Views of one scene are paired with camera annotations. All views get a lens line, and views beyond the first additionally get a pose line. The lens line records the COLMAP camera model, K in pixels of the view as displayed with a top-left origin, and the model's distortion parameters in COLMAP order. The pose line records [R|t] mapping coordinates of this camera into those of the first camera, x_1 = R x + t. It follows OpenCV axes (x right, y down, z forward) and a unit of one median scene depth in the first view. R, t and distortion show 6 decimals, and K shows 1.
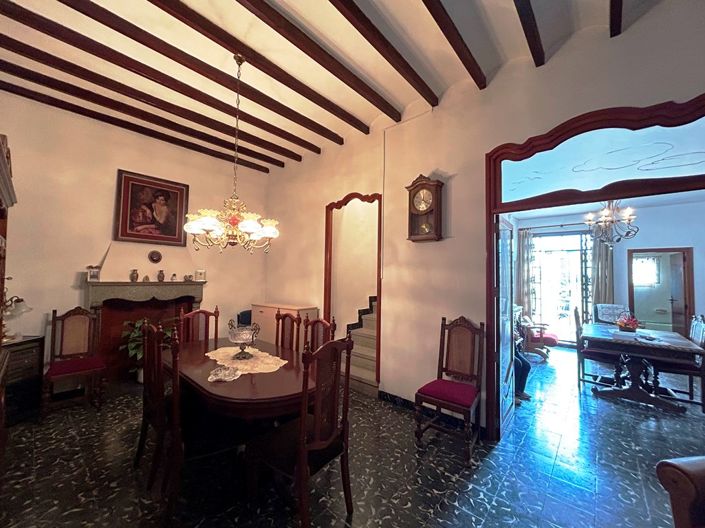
lens RADIAL K [[284.0, 0, 354.7], [0, 284.0, 263.0], [0, 0, 1]] dist [-0.003318, 0.000914]
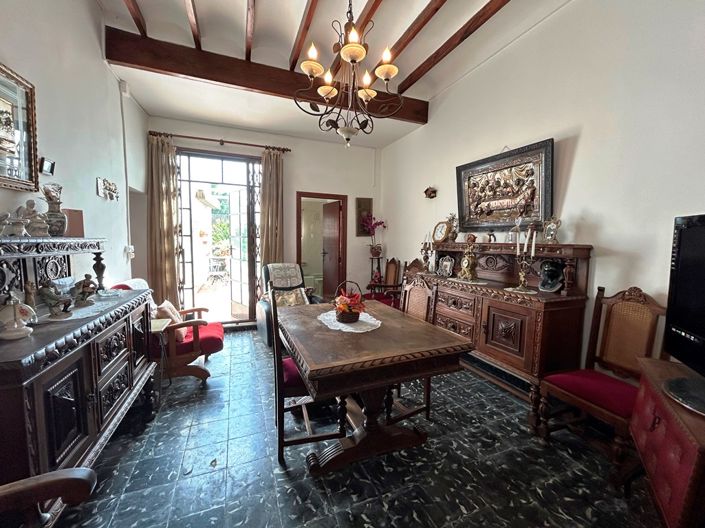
lens RADIAL K [[284.0, 0, 345.2], [0, 284.0, 263.6], [0, 0, 1]] dist [-0.003318, 0.000914]
pose [[0.470754, -0.088884, 0.877776, 0.310467], [-0.045039, 0.991194, 0.124524, 0.043682], [-0.881114, -0.098154, 0.462605, 0.482311]]
